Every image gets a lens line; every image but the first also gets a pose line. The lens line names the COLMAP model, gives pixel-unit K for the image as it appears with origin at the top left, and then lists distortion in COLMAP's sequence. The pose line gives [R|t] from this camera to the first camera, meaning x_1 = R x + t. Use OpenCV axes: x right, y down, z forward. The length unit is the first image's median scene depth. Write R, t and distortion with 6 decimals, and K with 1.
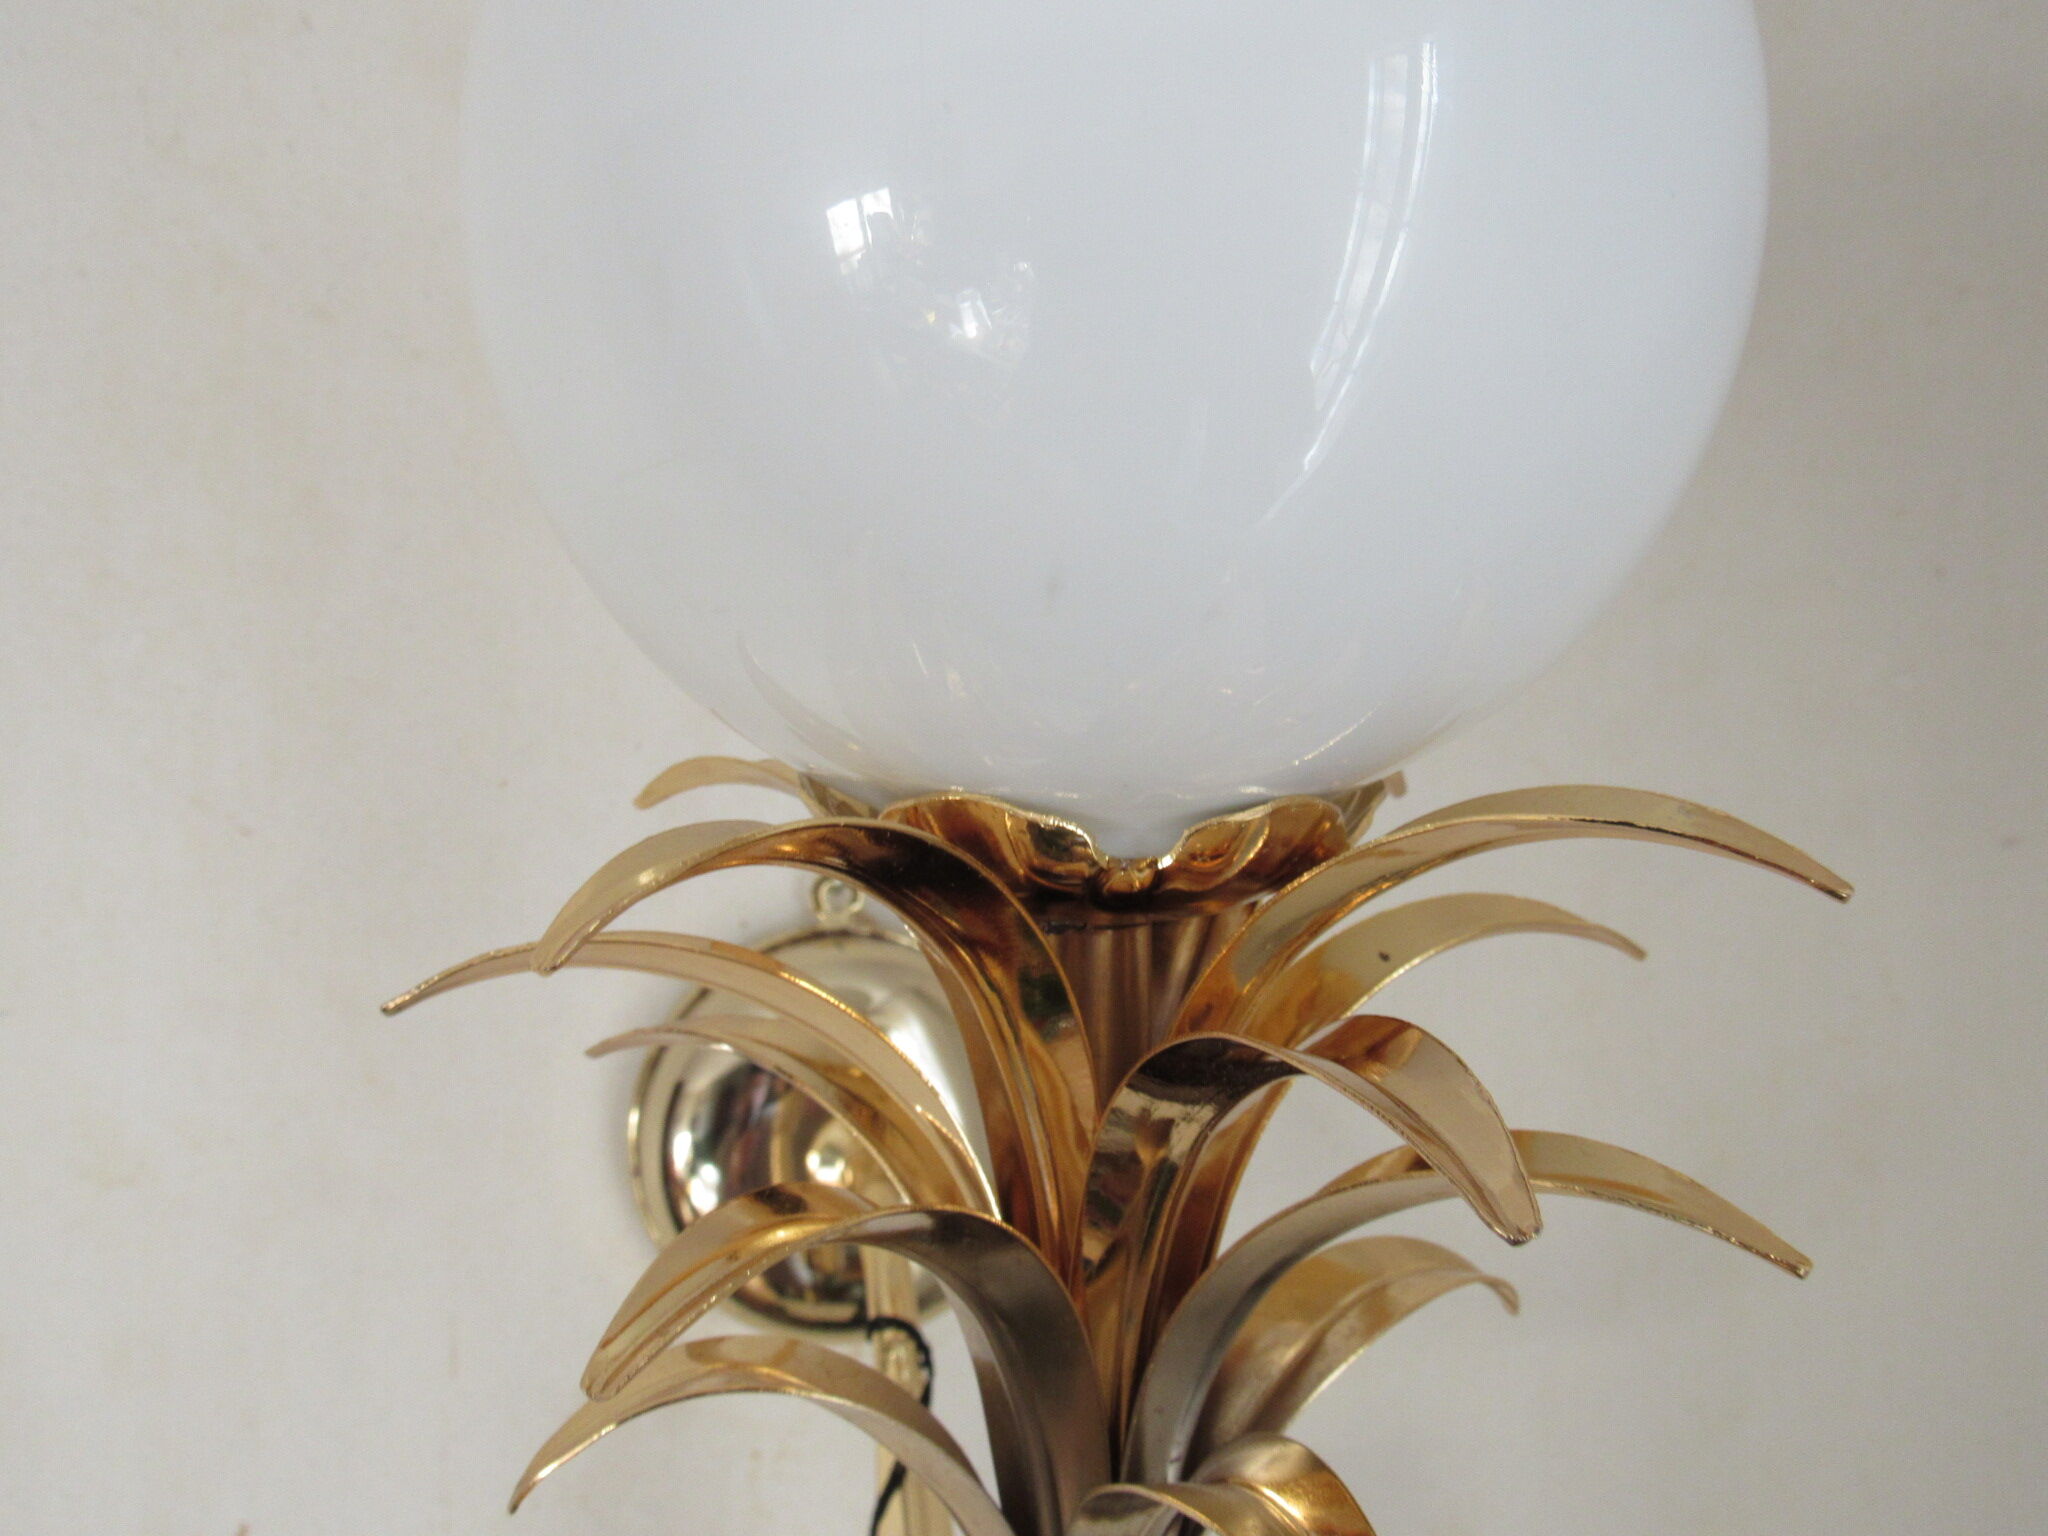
lens RADIAL K [[1650.8, 0, 1040.6], [0, 1650.8, 760.4], [0, 0, 1]] dist [-0.054751, 0.013017]
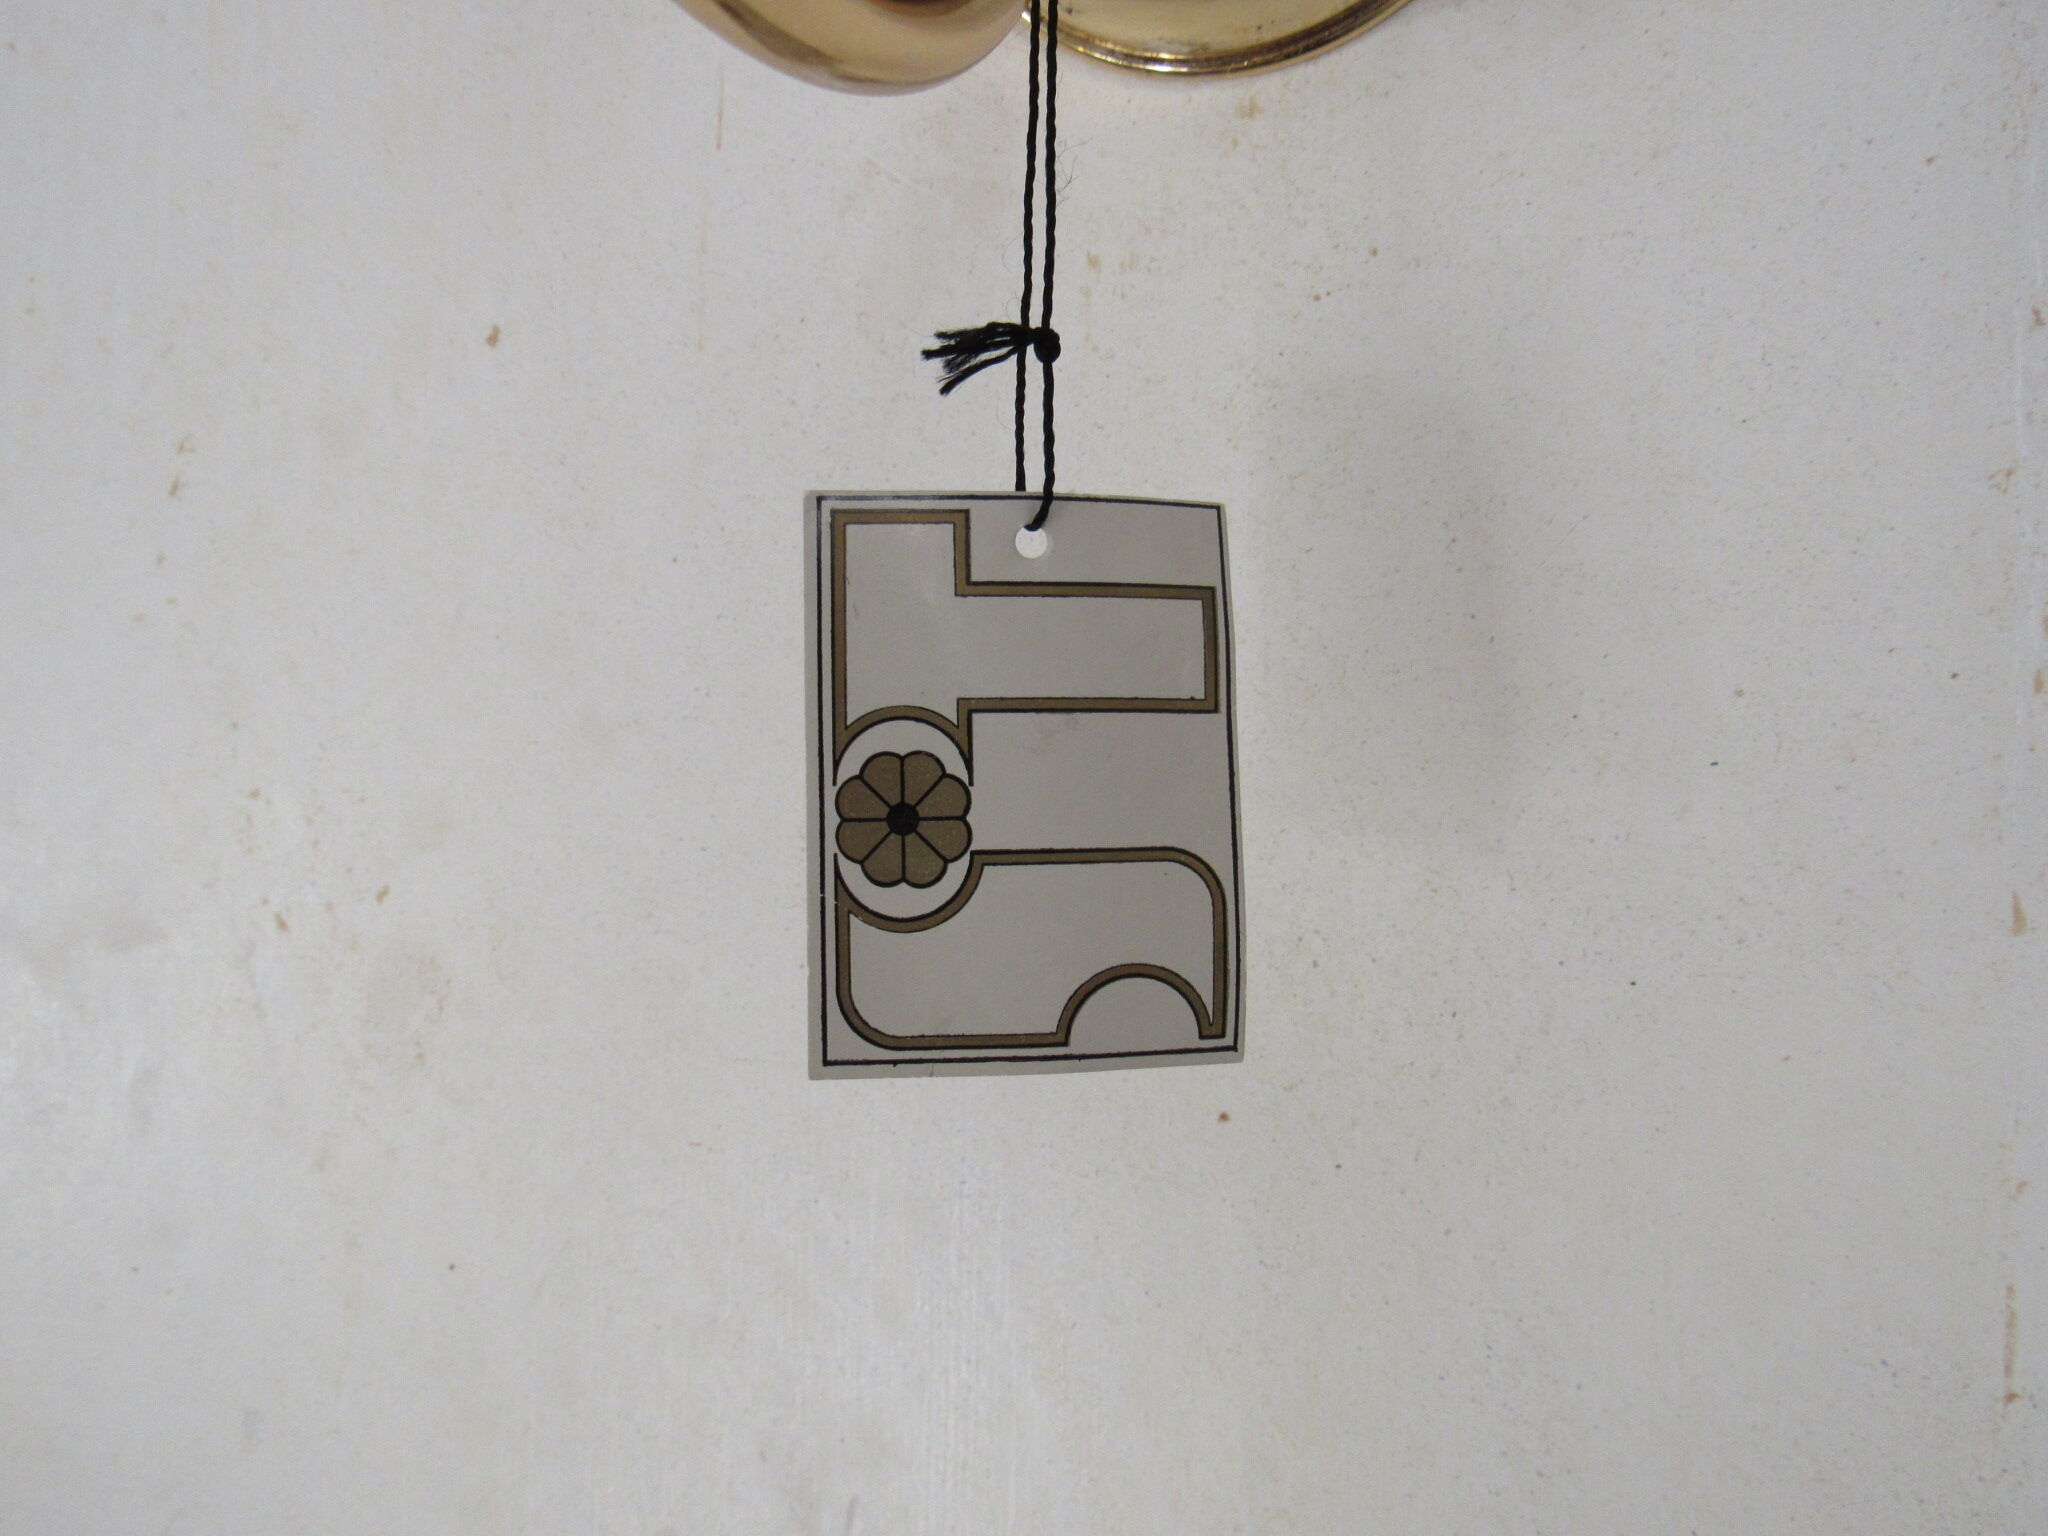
lens RADIAL K [[1650.8, 0, 1040.6], [0, 1650.8, 760.4], [0, 0, 1]] dist [-0.054751, 0.013017]
pose [[0.812373, 0.030593, -0.582334, 0.451218], [-0.023724, 0.999530, 0.019416, 1.365849], [0.582655, -0.001958, 0.812717, 0.991185]]
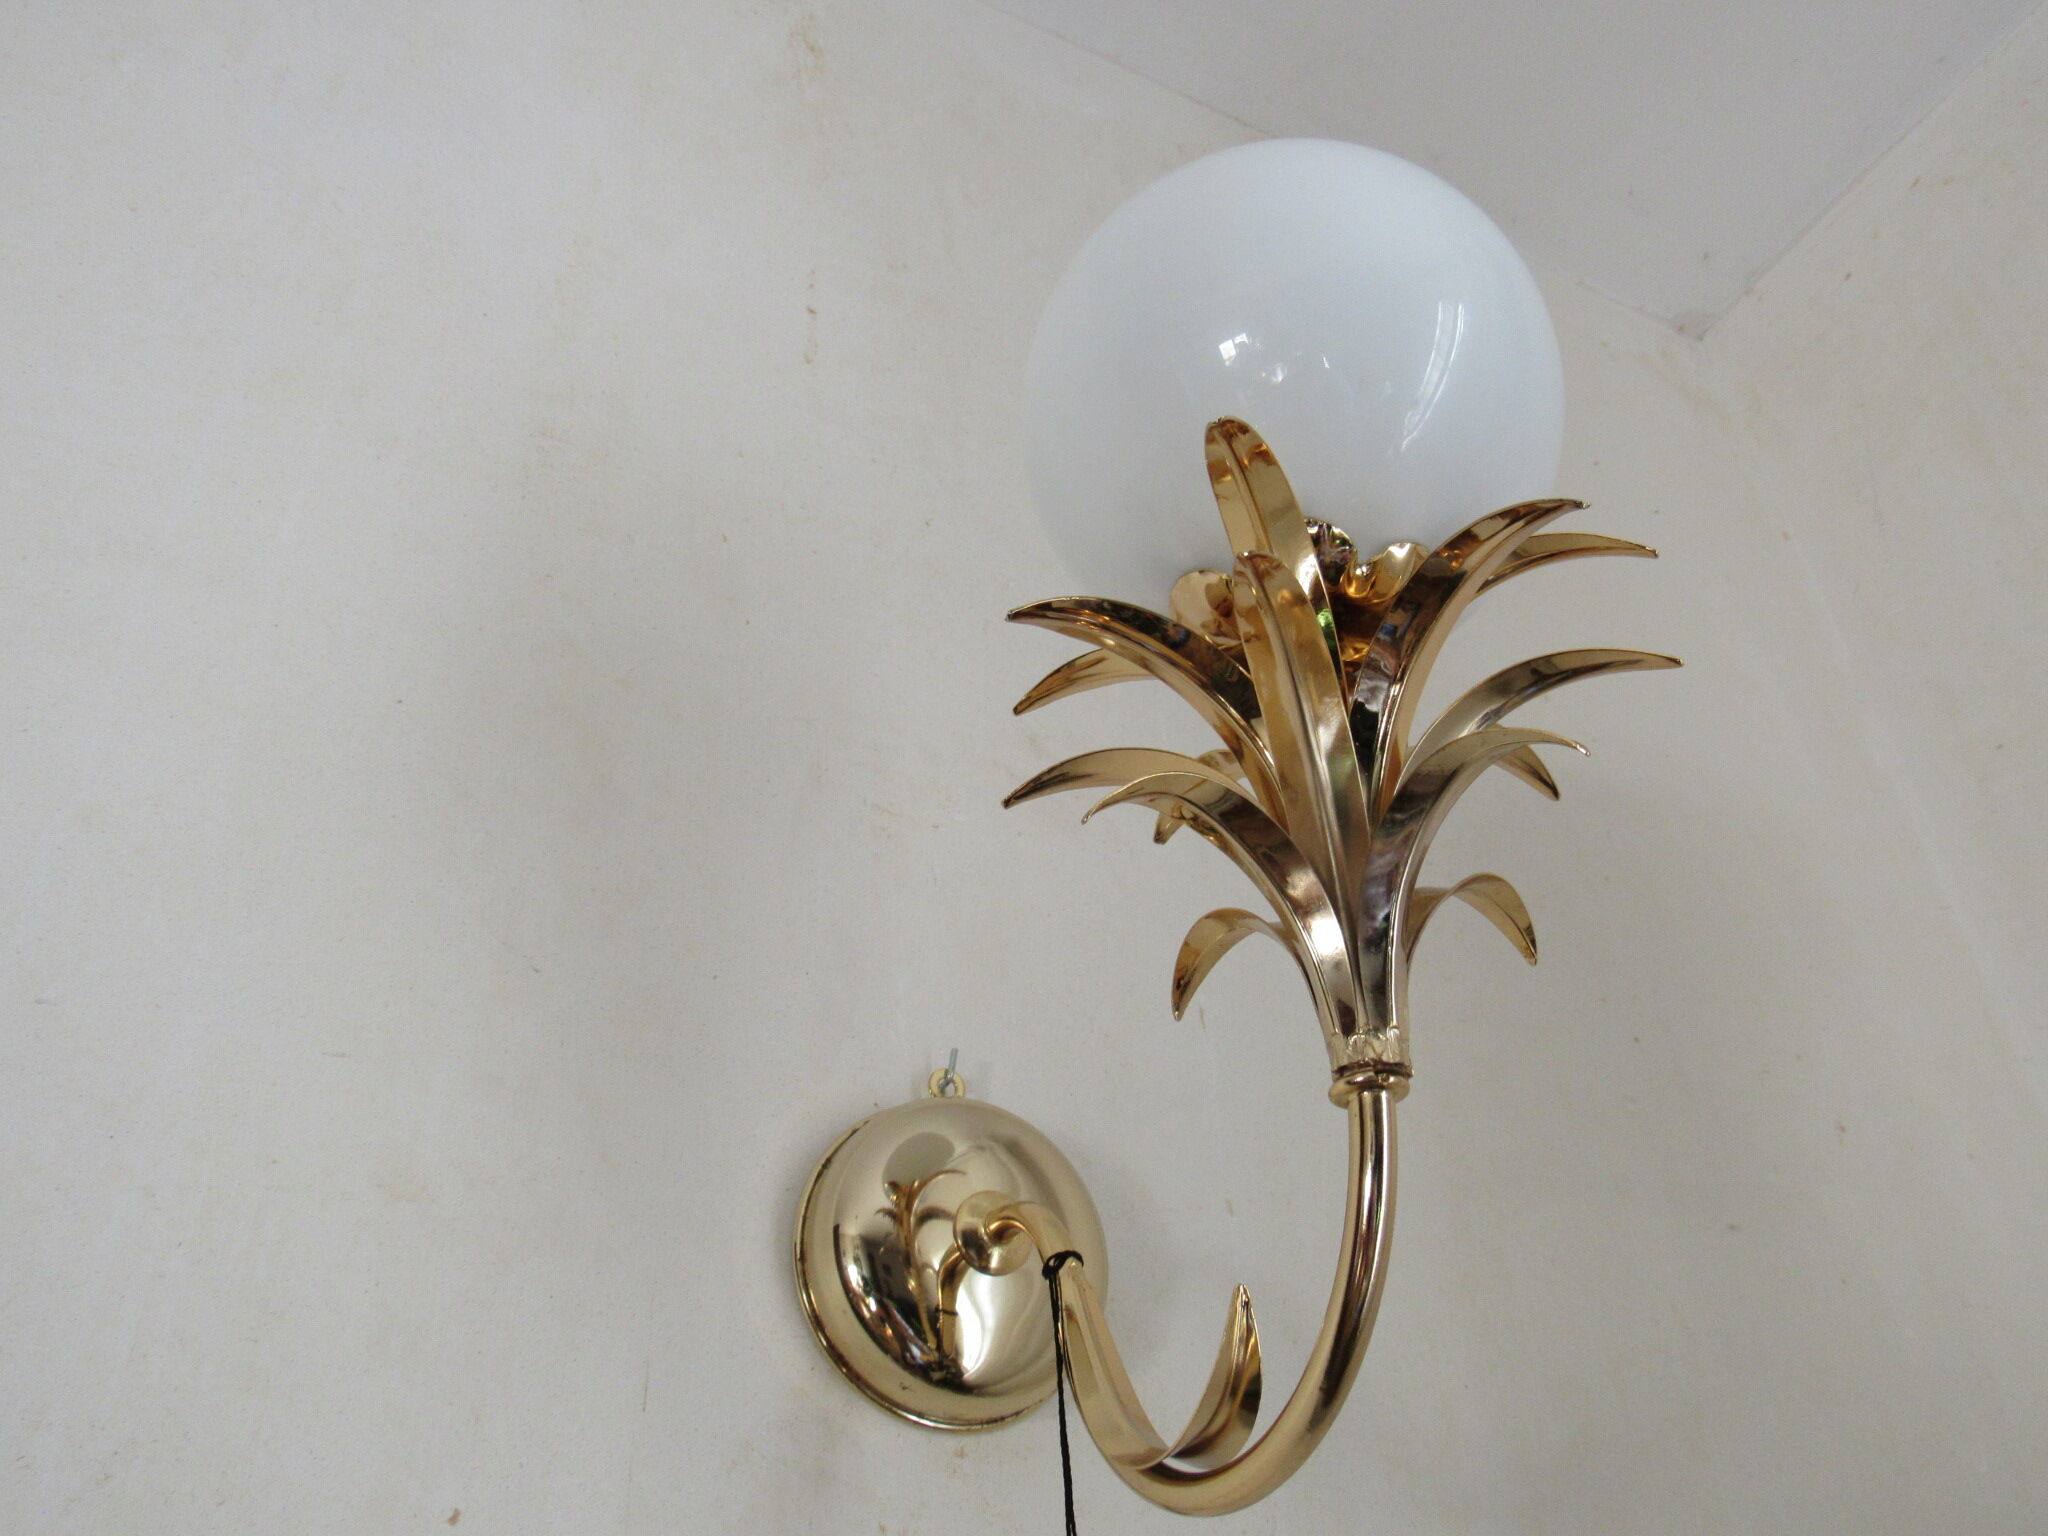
lens RADIAL K [[1681.6, 0, 1024.0], [0, 1681.6, 768.0], [0, 0, 1]] dist [-0.046115, 0.015435]
pose [[0.979916, 0.087050, 0.179405, -0.736345], [0.035409, 0.809427, -0.586152, 1.509808], [-0.196240, 0.580732, 0.790089, -0.543173]]
